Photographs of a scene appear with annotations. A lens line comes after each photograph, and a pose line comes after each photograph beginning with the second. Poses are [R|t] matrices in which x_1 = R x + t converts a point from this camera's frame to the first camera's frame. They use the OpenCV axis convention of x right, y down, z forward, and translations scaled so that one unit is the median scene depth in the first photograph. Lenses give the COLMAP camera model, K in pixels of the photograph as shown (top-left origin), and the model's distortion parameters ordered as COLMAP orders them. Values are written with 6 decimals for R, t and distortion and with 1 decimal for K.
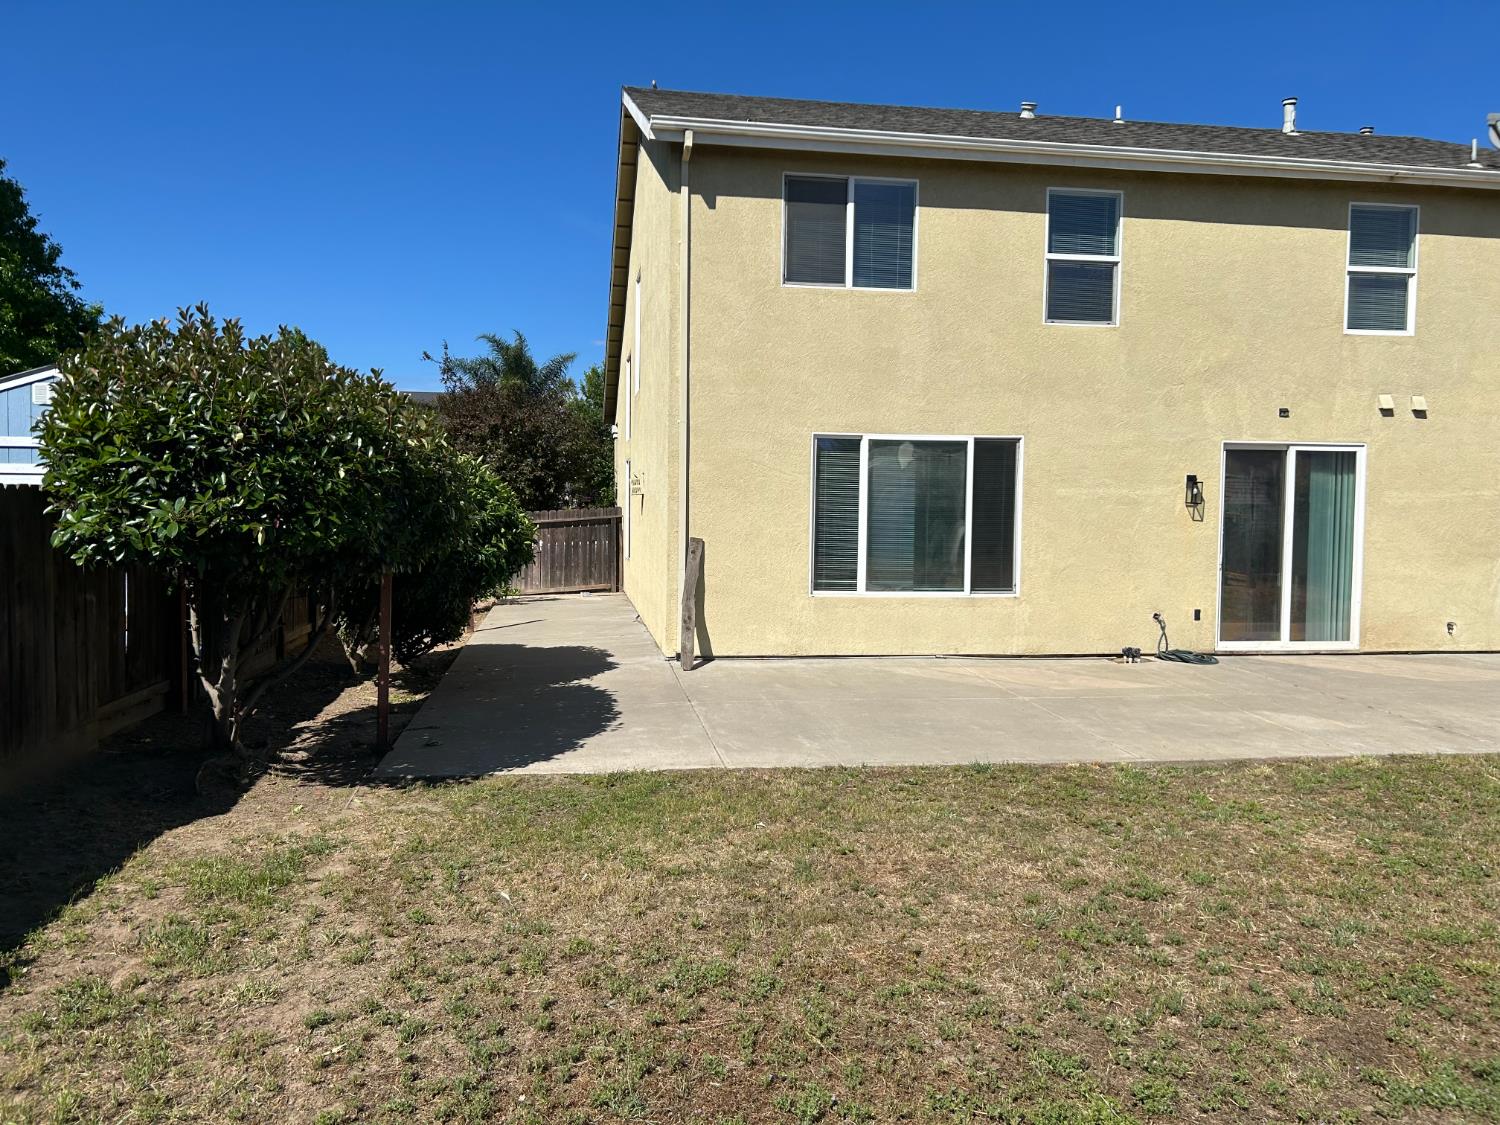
lens RADIAL K [[1123.4, 0, 744.8], [0, 1123.4, 562.2], [0, 0, 1]] dist [0.065265, -0.077478]
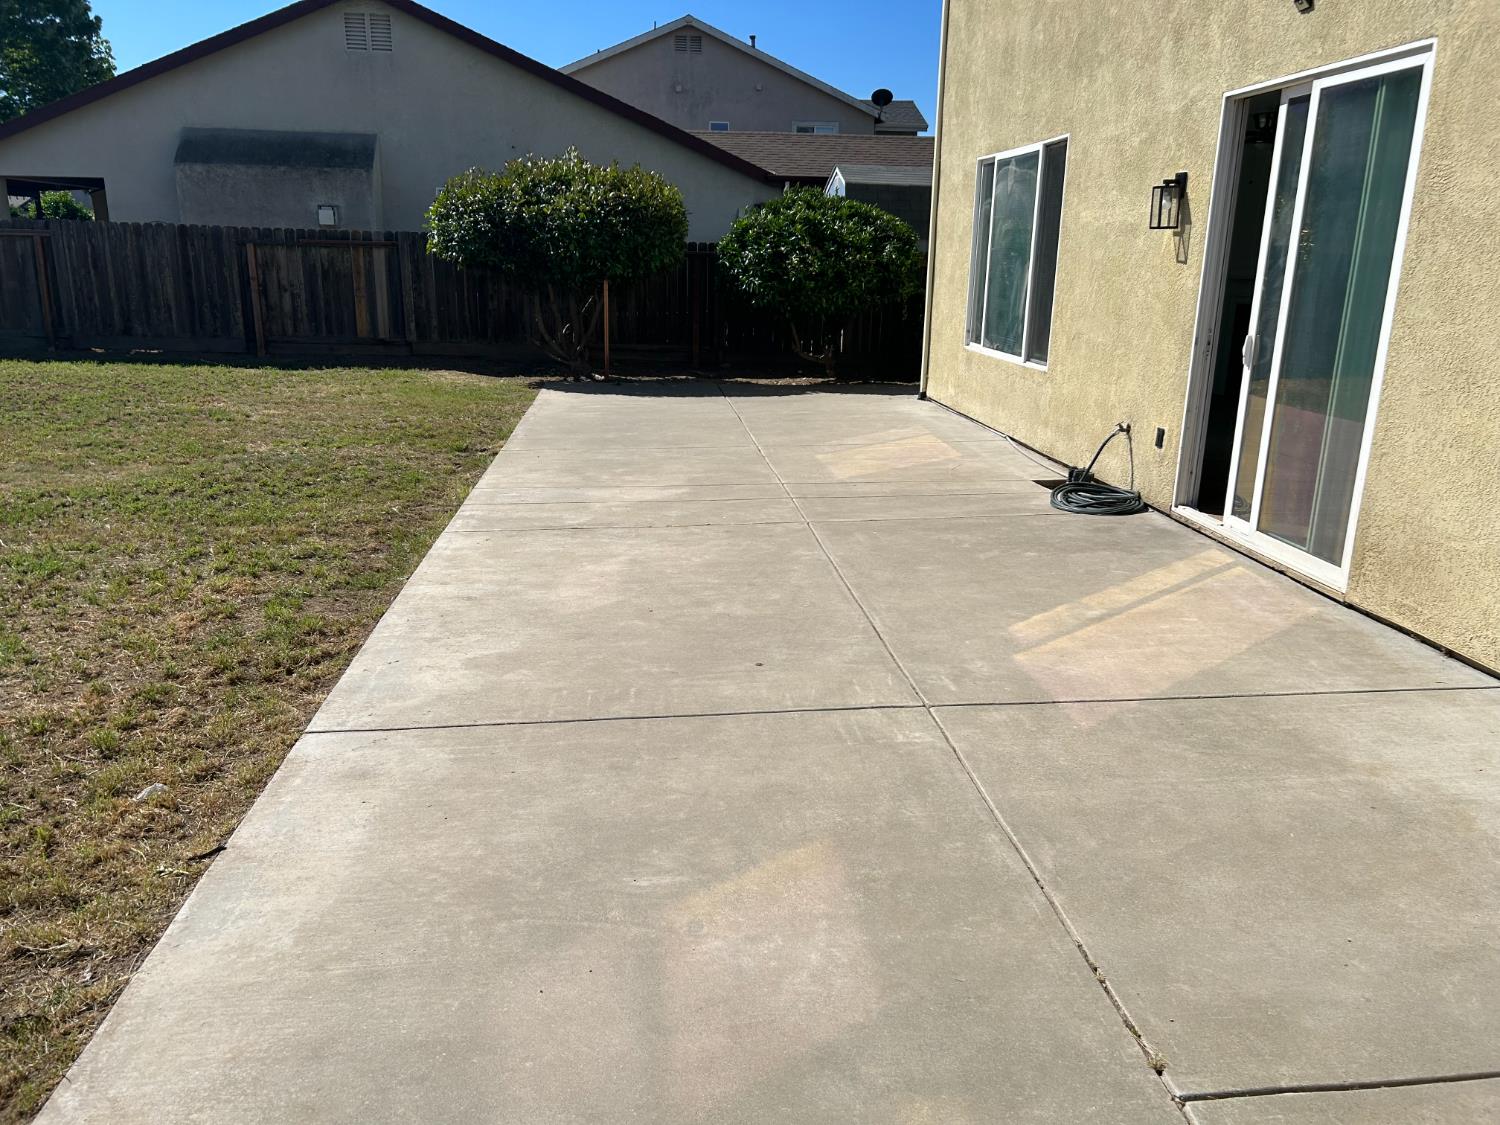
lens RADIAL K [[1123.4, 0, 751.1], [0, 1123.4, 562.5], [0, 0, 1]] dist [0.065265, -0.077478]
pose [[-0.052380, 0.255134, -0.965486, 1.013541], [-0.054505, 0.964642, 0.257868, -0.028197], [0.997139, 0.066131, -0.036622, 0.872330]]
